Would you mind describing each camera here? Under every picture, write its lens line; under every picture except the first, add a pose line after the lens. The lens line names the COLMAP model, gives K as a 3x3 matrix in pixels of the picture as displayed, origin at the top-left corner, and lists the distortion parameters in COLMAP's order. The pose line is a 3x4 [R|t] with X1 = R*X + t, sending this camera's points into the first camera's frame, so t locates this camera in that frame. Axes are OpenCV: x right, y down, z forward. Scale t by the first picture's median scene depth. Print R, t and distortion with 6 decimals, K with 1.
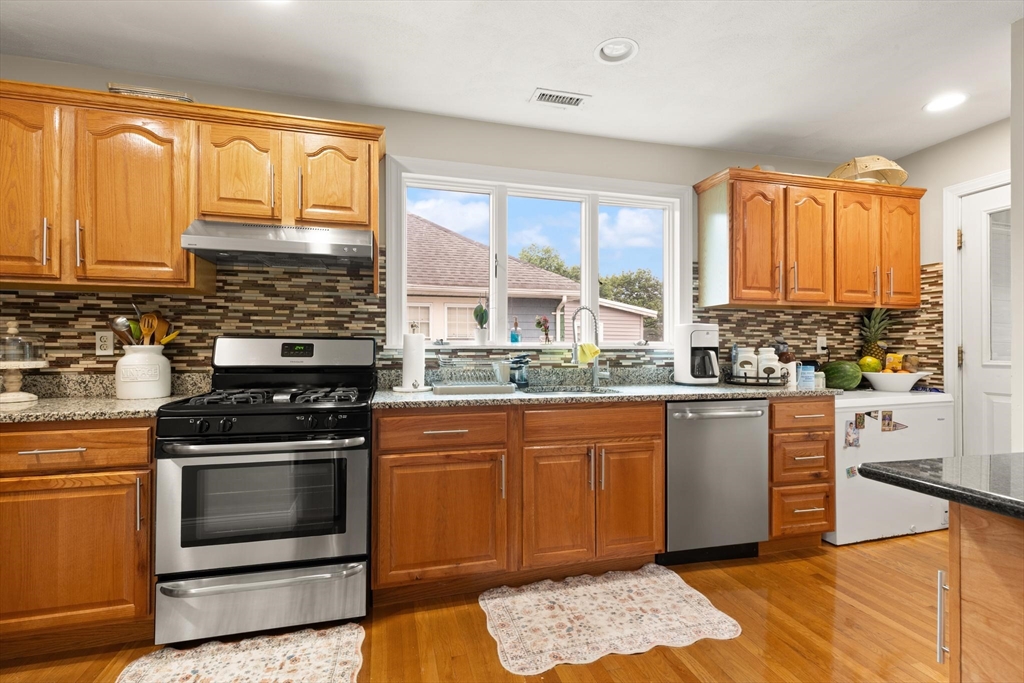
lens RADIAL K [[468.7, 0, 514.8], [0, 468.7, 347.8], [0, 0, 1]] dist [0.008751, -0.000941]
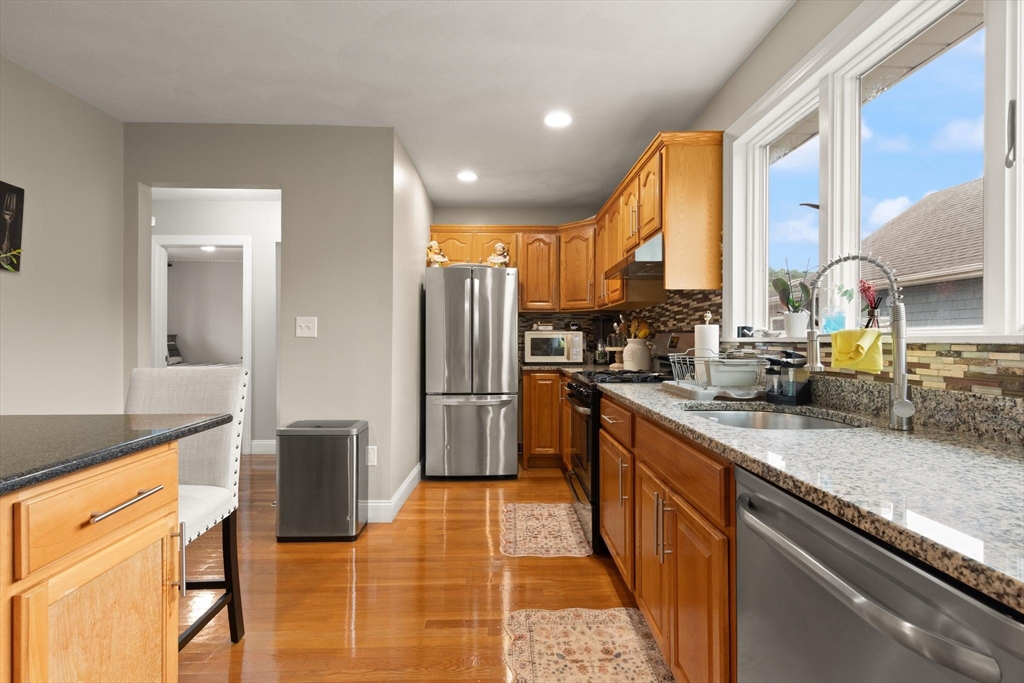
lens RADIAL K [[468.7, 0, 517.9], [0, 468.7, 340.3], [0, 0, 1]] dist [0.008751, -0.000941]
pose [[-0.228015, -0.000230, -0.973658, 0.769600], [0.001271, 0.999999, -0.000534, 0.000075], [0.973657, -0.001360, -0.228015, 0.862017]]
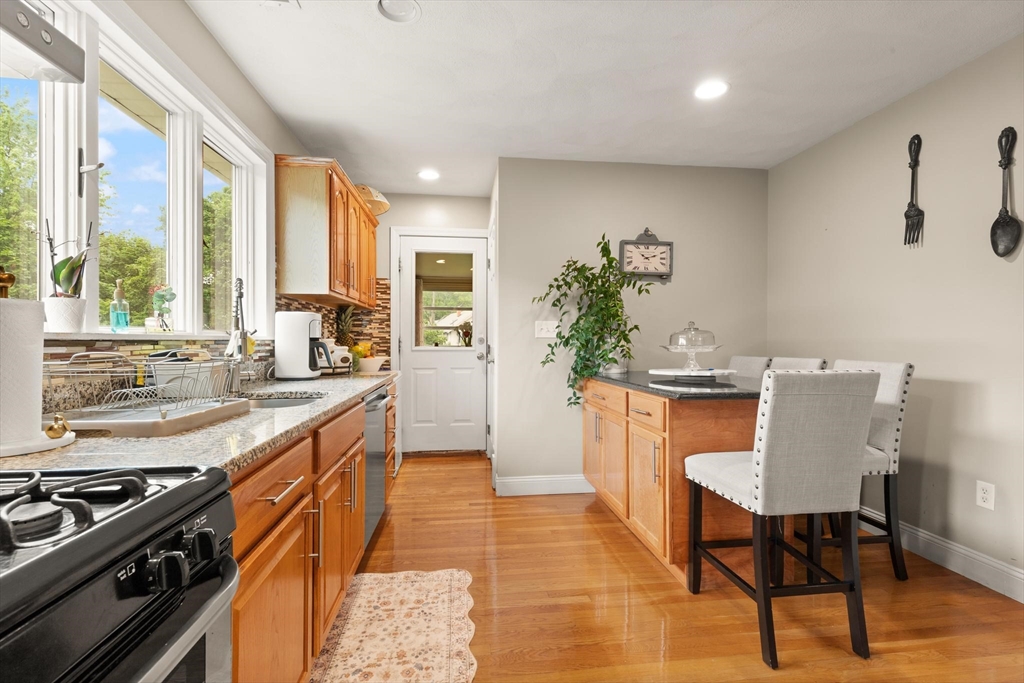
lens RADIAL K [[468.7, 0, 512.7], [0, 468.7, 338.7], [0, 0, 1]] dist [0.008751, -0.000941]
pose [[0.142832, 0.002360, 0.989744, -0.544407], [-0.003522, 0.999992, -0.001876, 0.001097], [-0.989741, -0.003218, 0.142839, 0.543554]]
